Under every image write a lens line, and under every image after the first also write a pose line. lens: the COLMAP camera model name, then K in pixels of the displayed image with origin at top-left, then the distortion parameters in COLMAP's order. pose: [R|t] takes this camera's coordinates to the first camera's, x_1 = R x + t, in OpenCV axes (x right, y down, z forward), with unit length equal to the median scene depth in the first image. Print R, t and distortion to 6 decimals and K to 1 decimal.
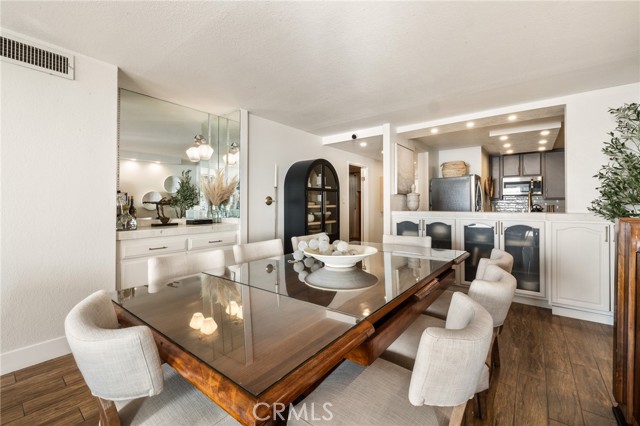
lens RADIAL K [[268.3, 0, 309.0], [0, 268.3, 203.9], [0, 0, 1]] dist [-0.004017, 0.000929]
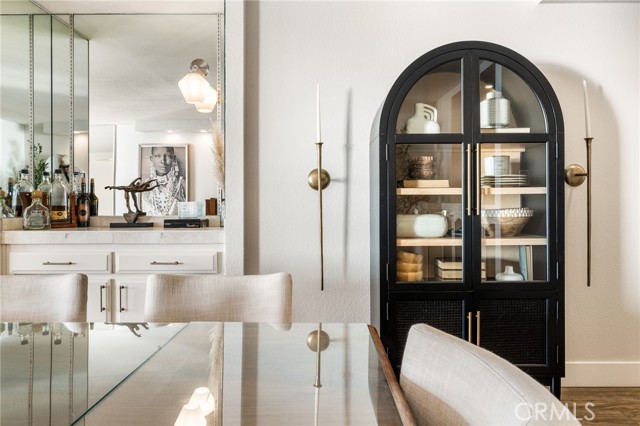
lens RADIAL K [[423.3, 0, 313.9], [0, 423.3, 207.2], [0, 0, 1]] dist [-0.005063, -0.001539]
pose [[0.645757, 0.001125, -0.763542, 0.311203], [0.000453, 0.999998, 0.001856, 0.028101], [0.763543, -0.001544, 0.645755, 0.531979]]
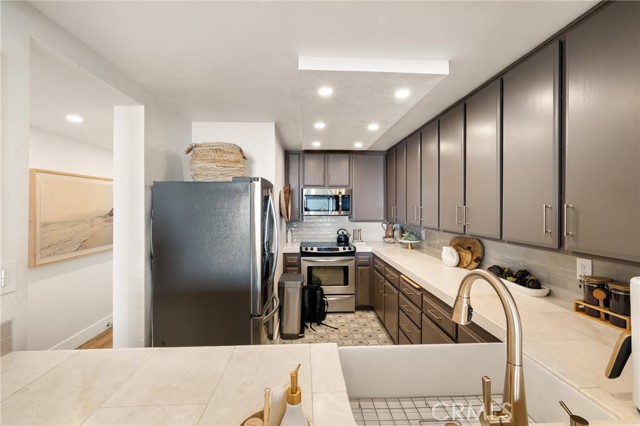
lens RADIAL K [[268.3, 0, 321.5], [0, 268.3, 208.7], [0, 0, 1]] dist [-0.004017, 0.000929]
pose [[0.733220, -0.008036, 0.679945, 0.501663], [0.004182, 0.999965, 0.007309, -0.081446], [-0.679979, -0.002515, 0.733227, 0.781751]]
